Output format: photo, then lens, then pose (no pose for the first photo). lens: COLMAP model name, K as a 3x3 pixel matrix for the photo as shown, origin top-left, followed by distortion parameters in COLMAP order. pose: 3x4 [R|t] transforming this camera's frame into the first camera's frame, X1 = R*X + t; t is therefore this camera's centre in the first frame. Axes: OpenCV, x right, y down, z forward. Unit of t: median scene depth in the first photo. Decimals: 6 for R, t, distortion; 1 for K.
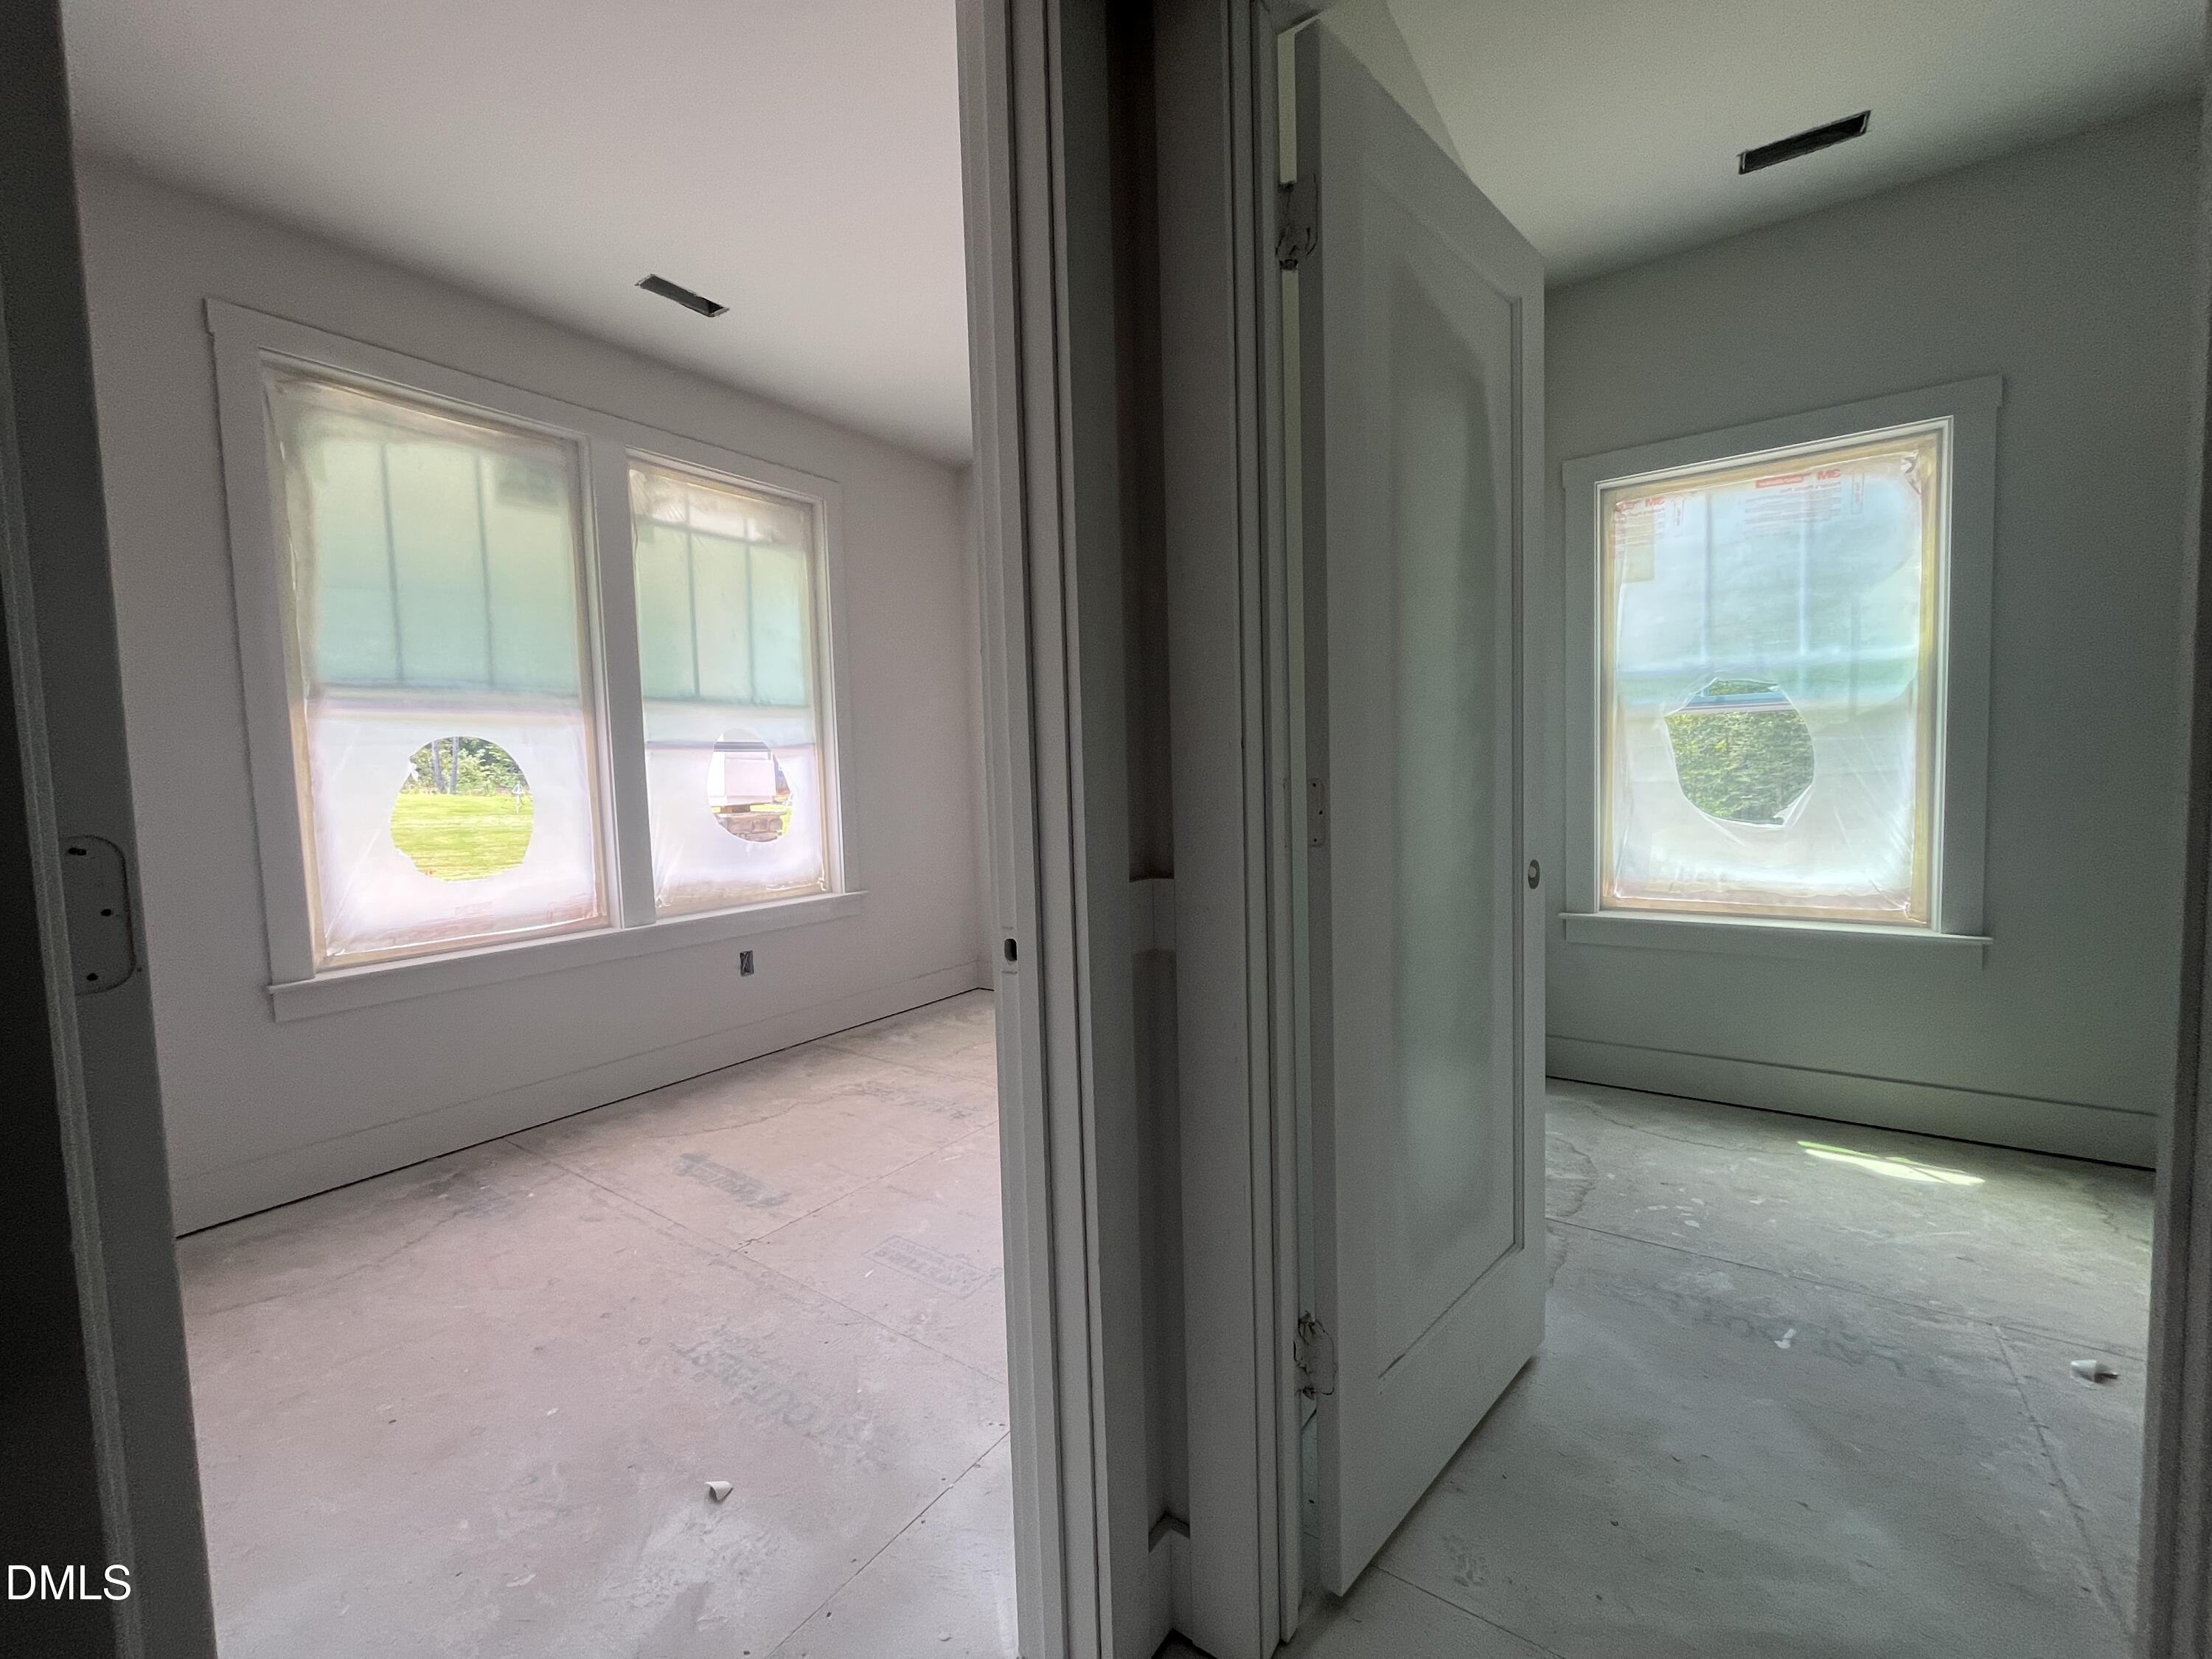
lens RADIAL K [[898.2, 0, 1098.8], [0, 898.2, 827.4], [0, 0, 1]] dist [0.000805, 0.000204]
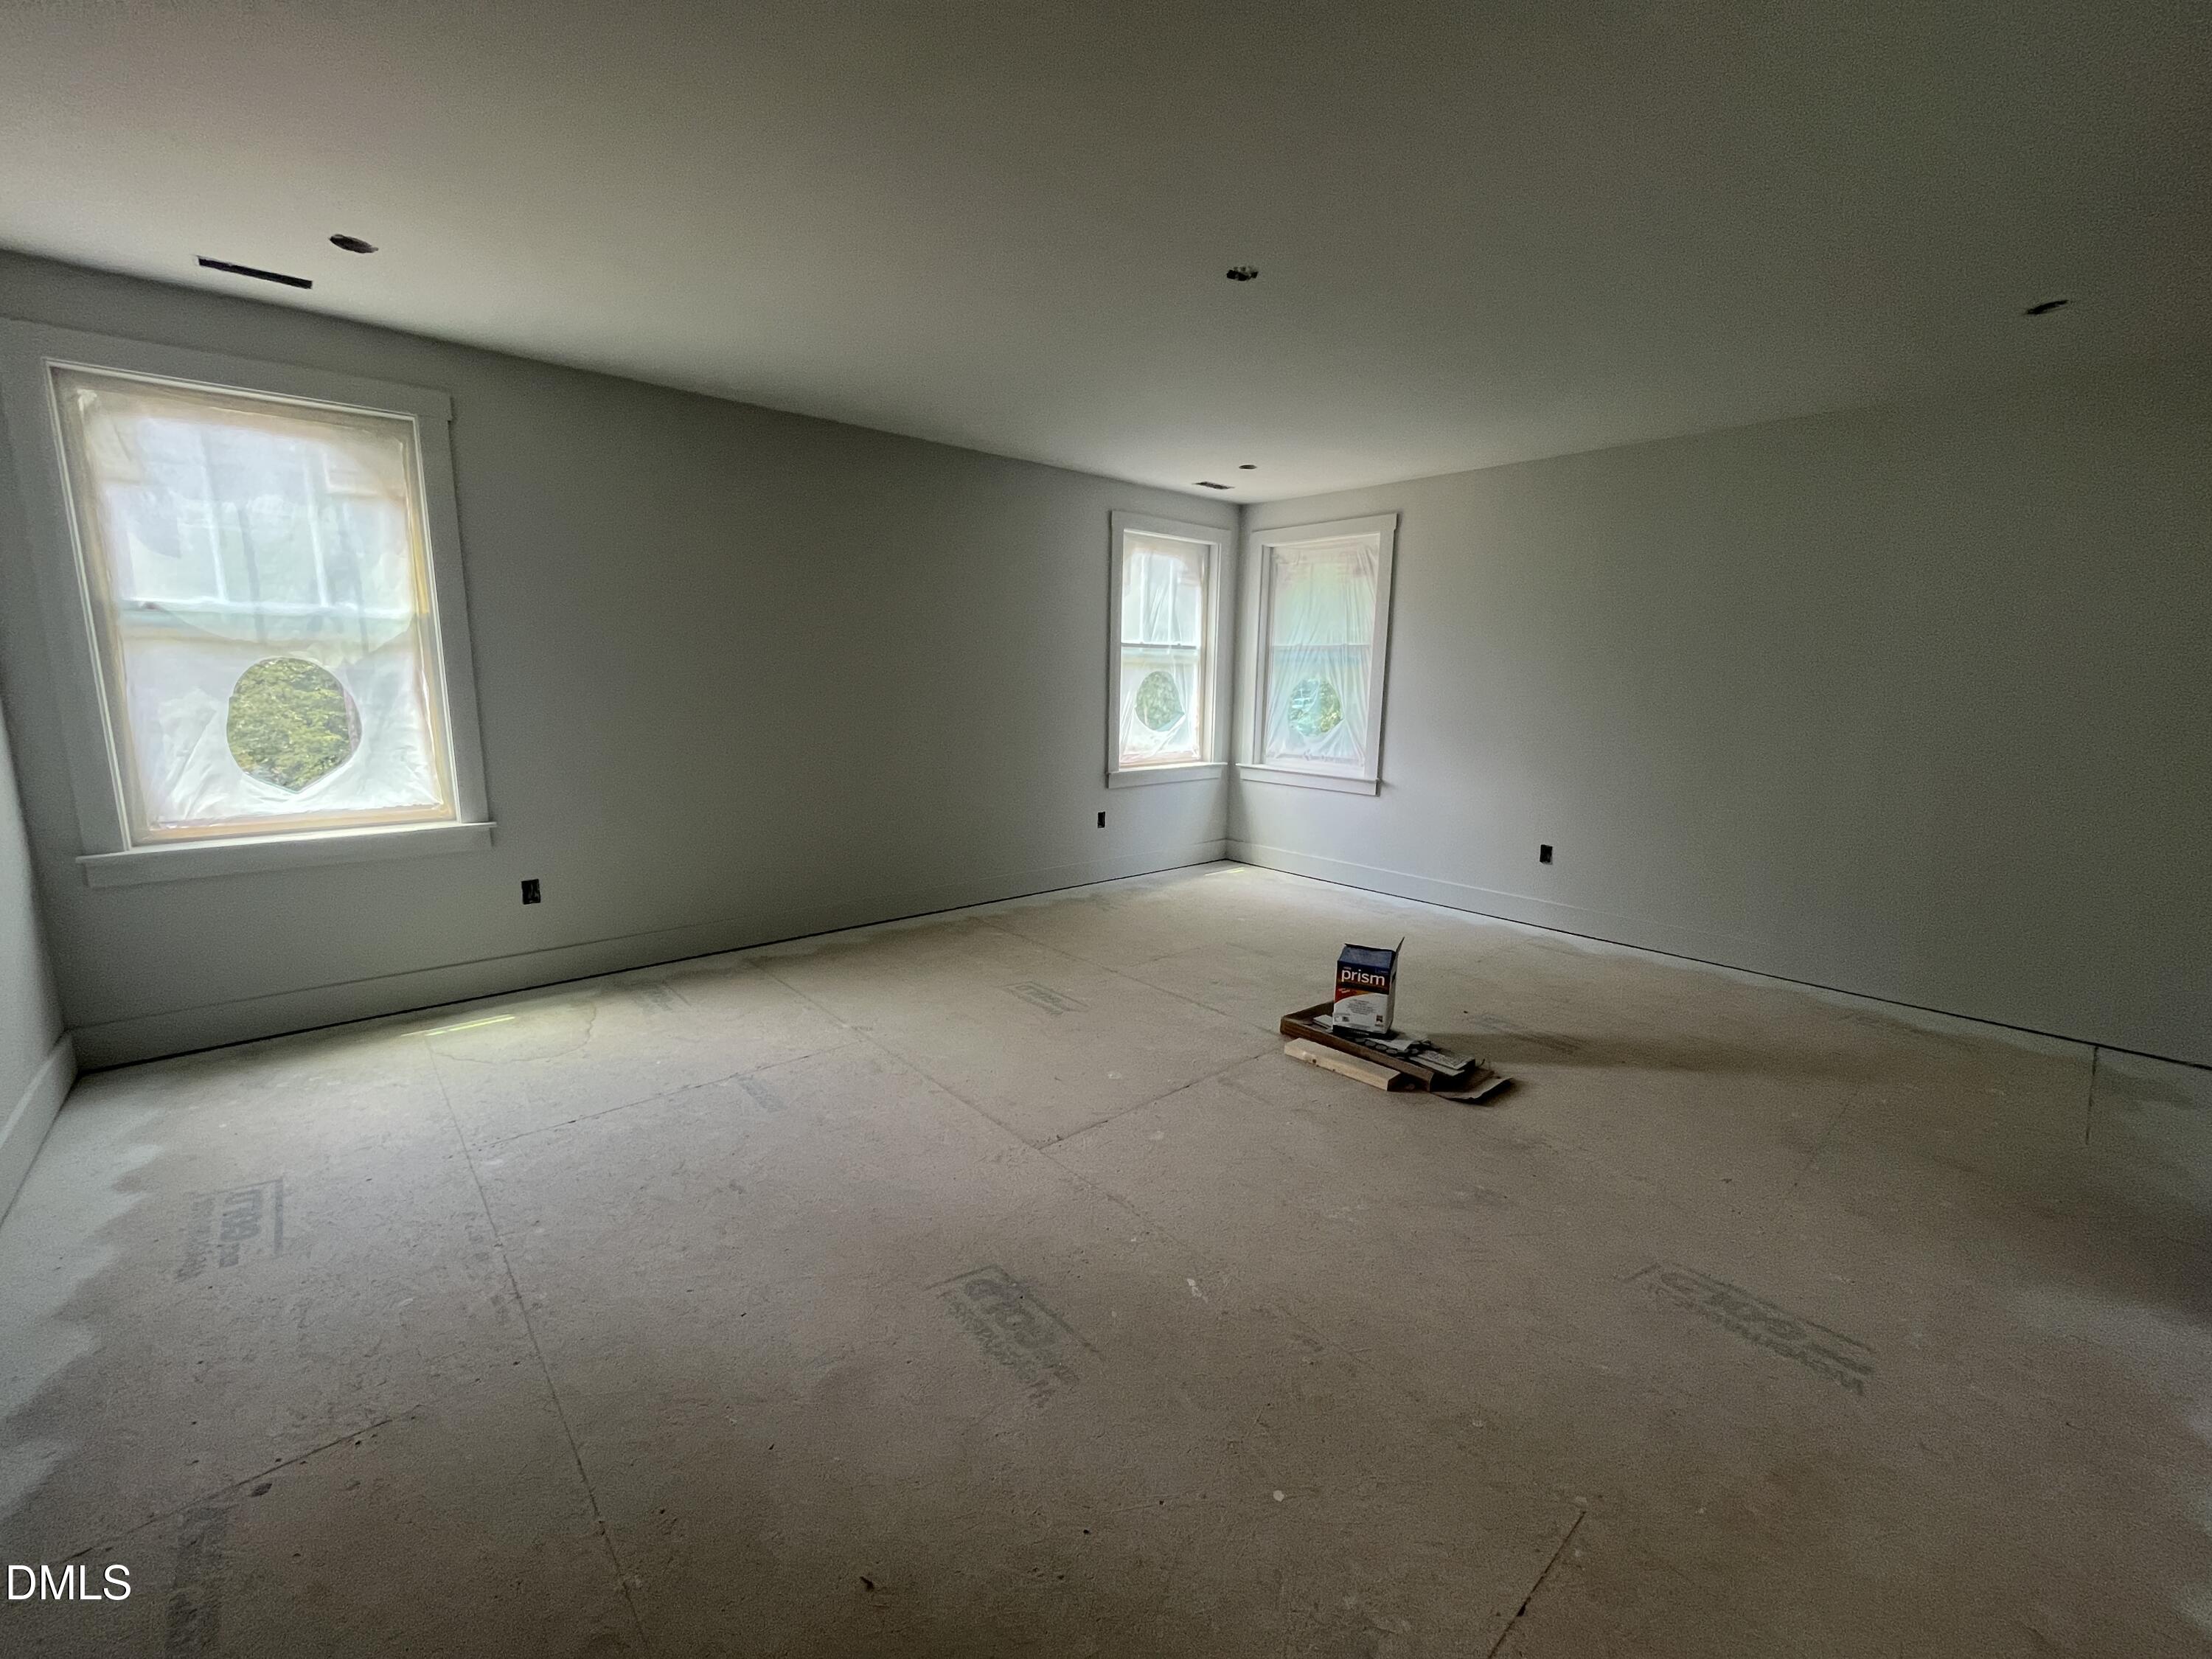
lens RADIAL K [[898.2, 0, 1095.3], [0, 898.2, 831.0], [0, 0, 1]] dist [0.000805, 0.000204]
pose [[0.220563, -0.136625, 0.965757, -0.142185], [0.033559, 0.990618, 0.132478, -0.016213], [-0.974795, 0.003191, 0.223078, -0.210677]]
